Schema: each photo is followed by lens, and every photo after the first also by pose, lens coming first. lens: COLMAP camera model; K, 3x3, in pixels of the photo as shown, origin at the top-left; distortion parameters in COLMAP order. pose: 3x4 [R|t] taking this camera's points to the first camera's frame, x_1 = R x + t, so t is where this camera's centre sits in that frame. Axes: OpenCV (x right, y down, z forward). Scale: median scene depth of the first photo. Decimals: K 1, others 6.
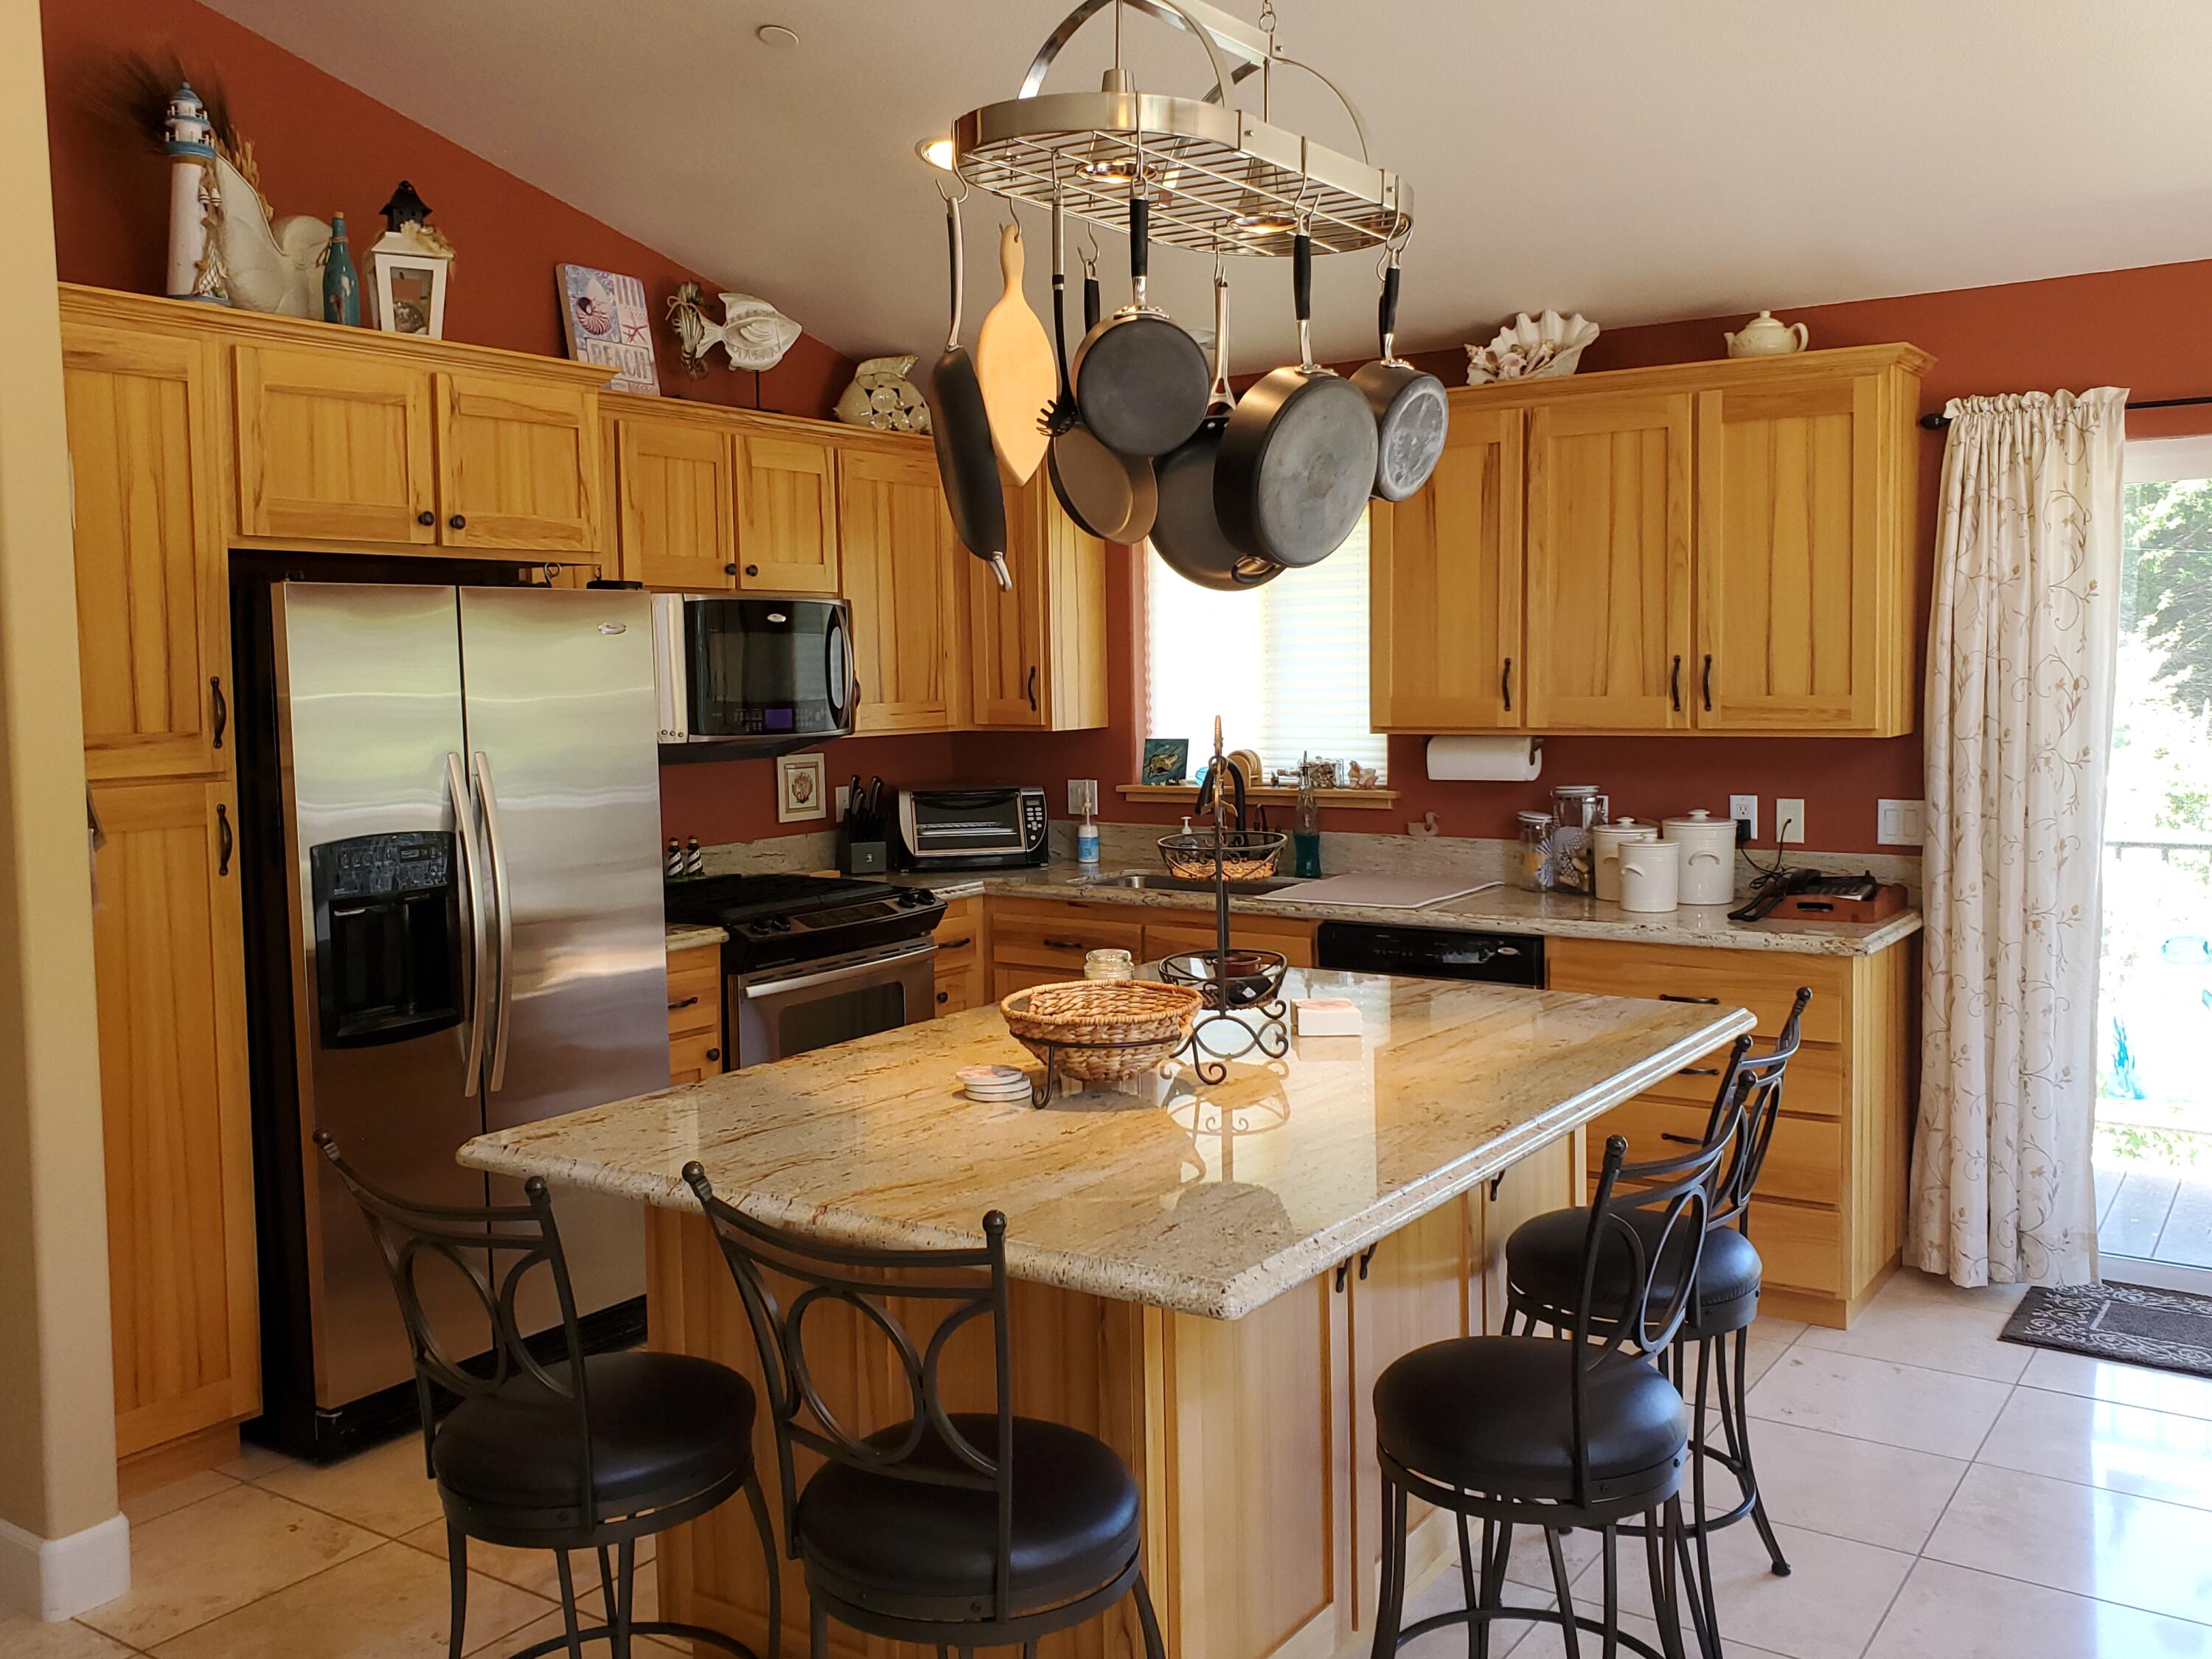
lens RADIAL K [[1944.4, 0, 1100.0], [0, 1944.4, 824.2], [0, 0, 1]] dist [0.022295, -0.061433]
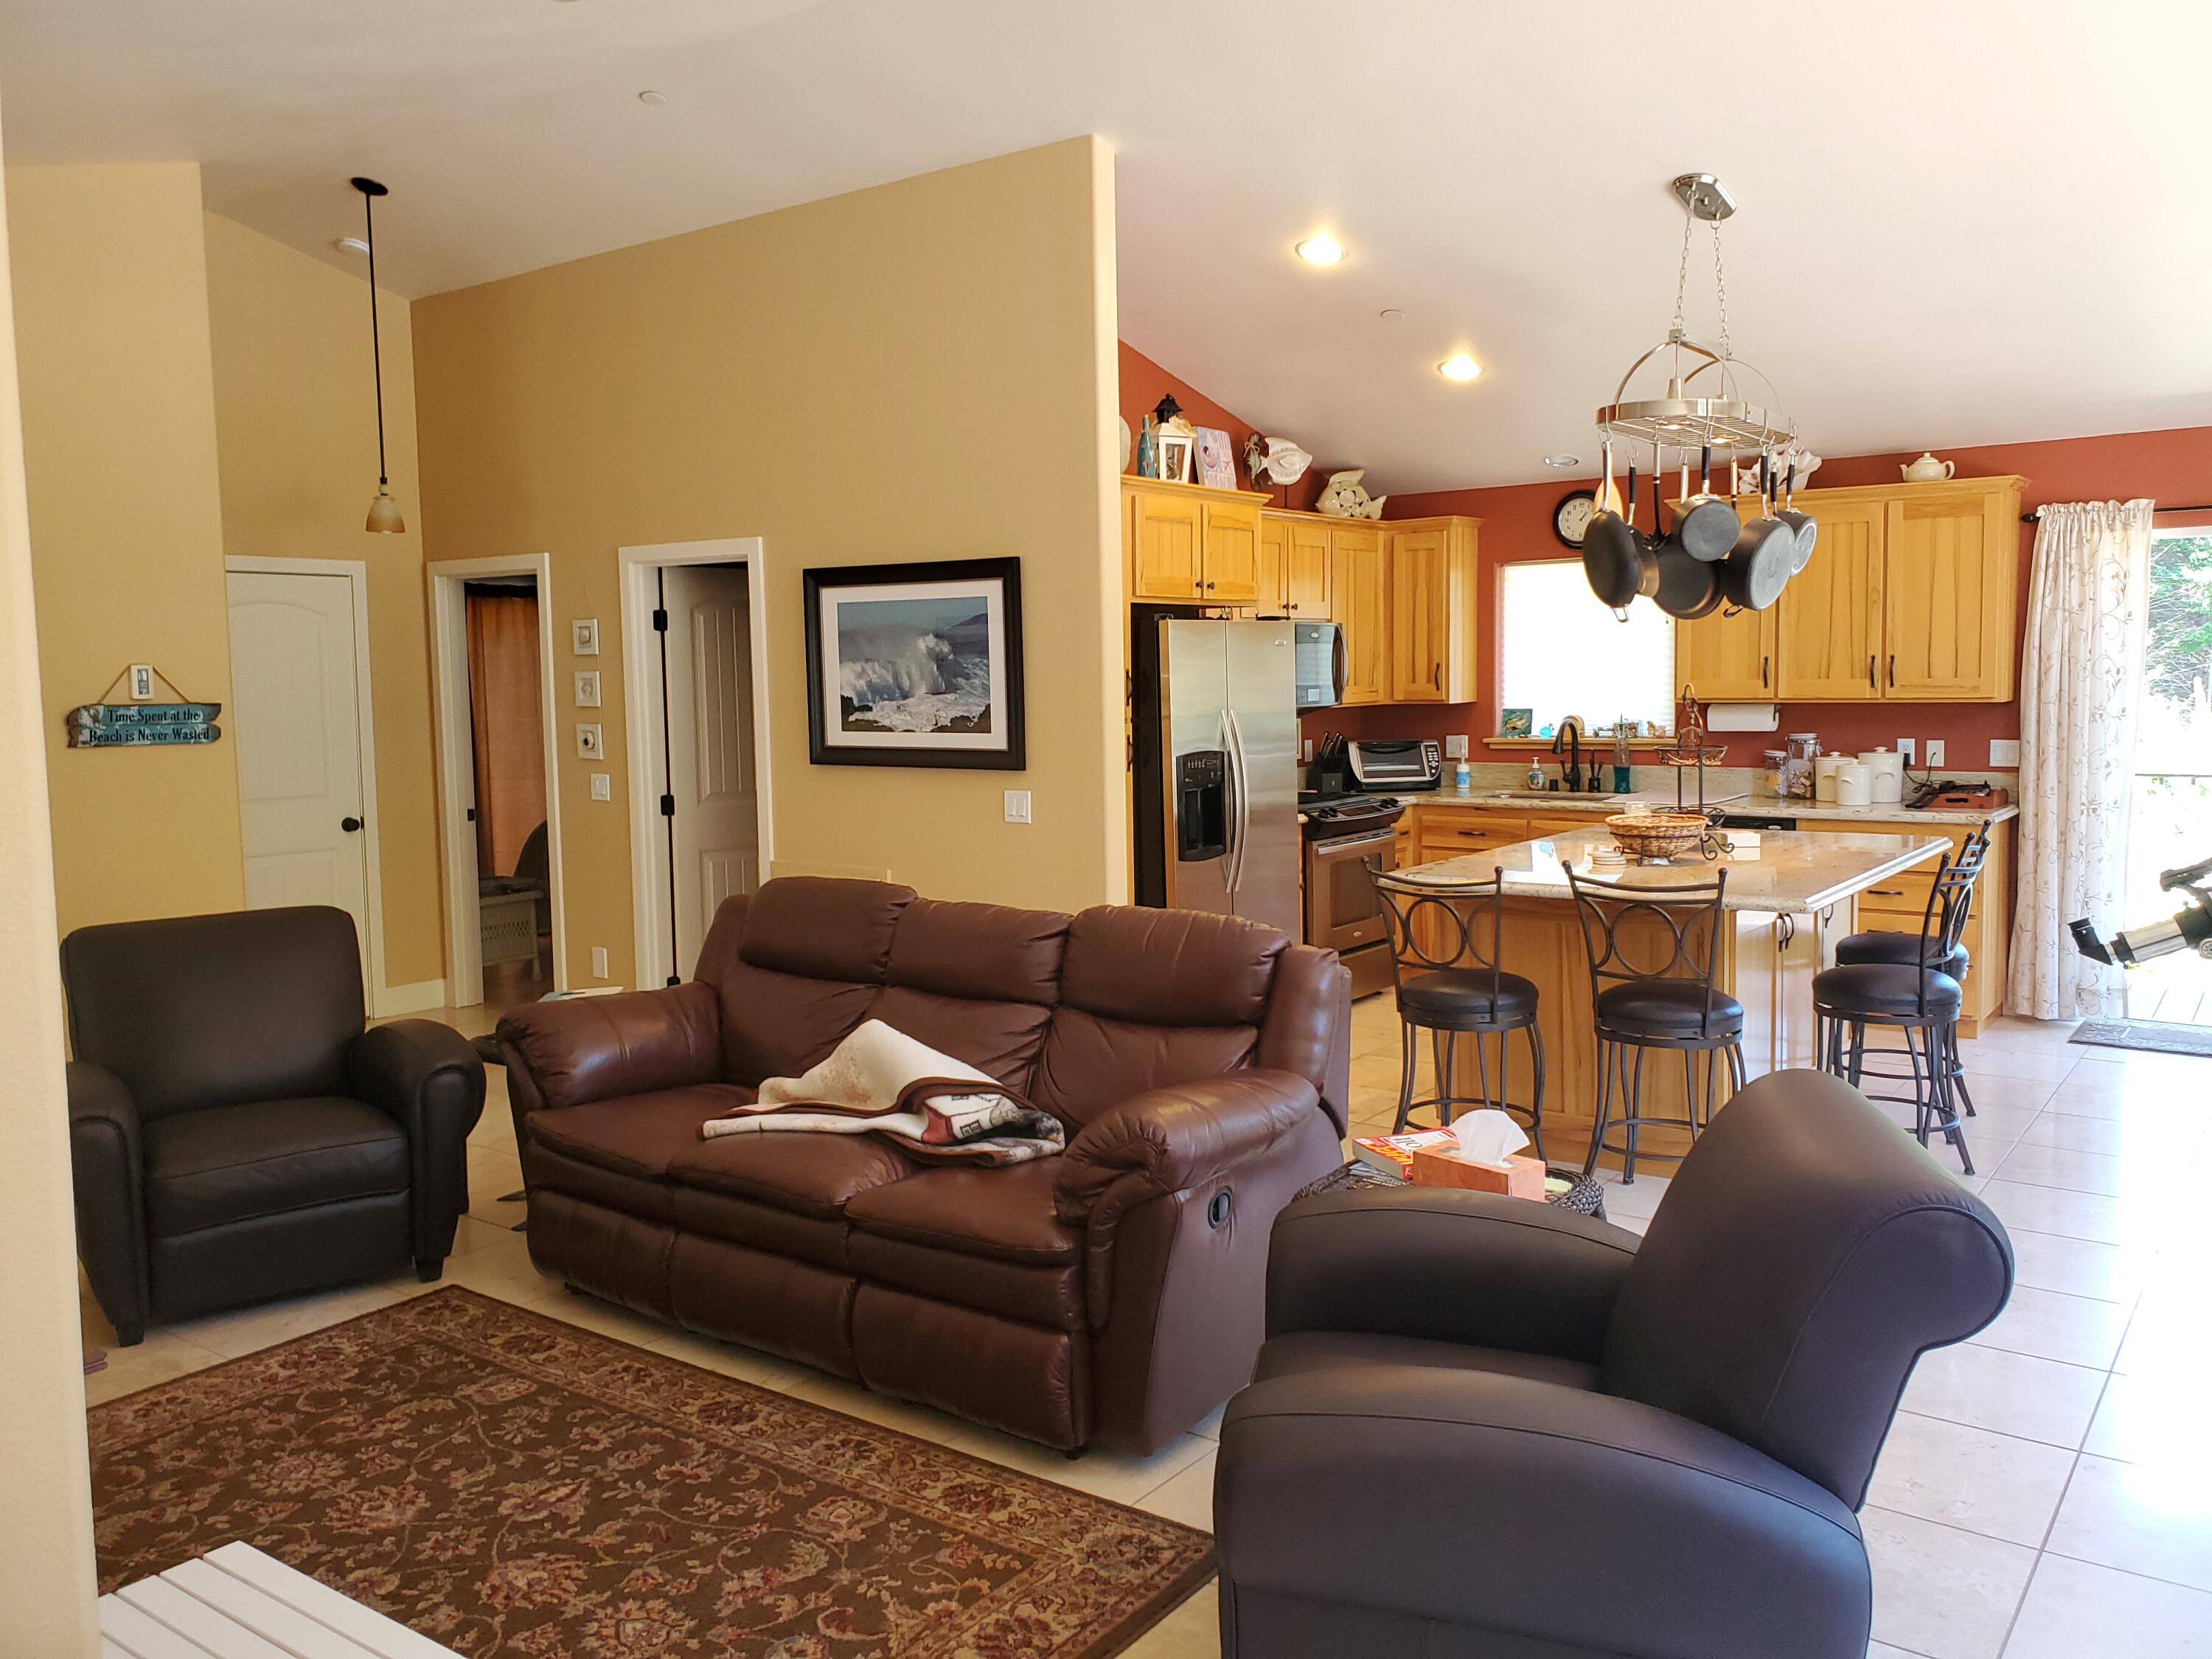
lens RADIAL K [[1718.1, 0, 1110.3], [0, 1718.1, 833.6], [0, 0, 1]] dist [0.039751, -0.032173]
pose [[0.999427, 0.001192, -0.033832, -0.311578], [-0.000663, 0.999877, 0.015638, 0.045041], [0.033846, -0.015607, 0.999305, -0.527050]]
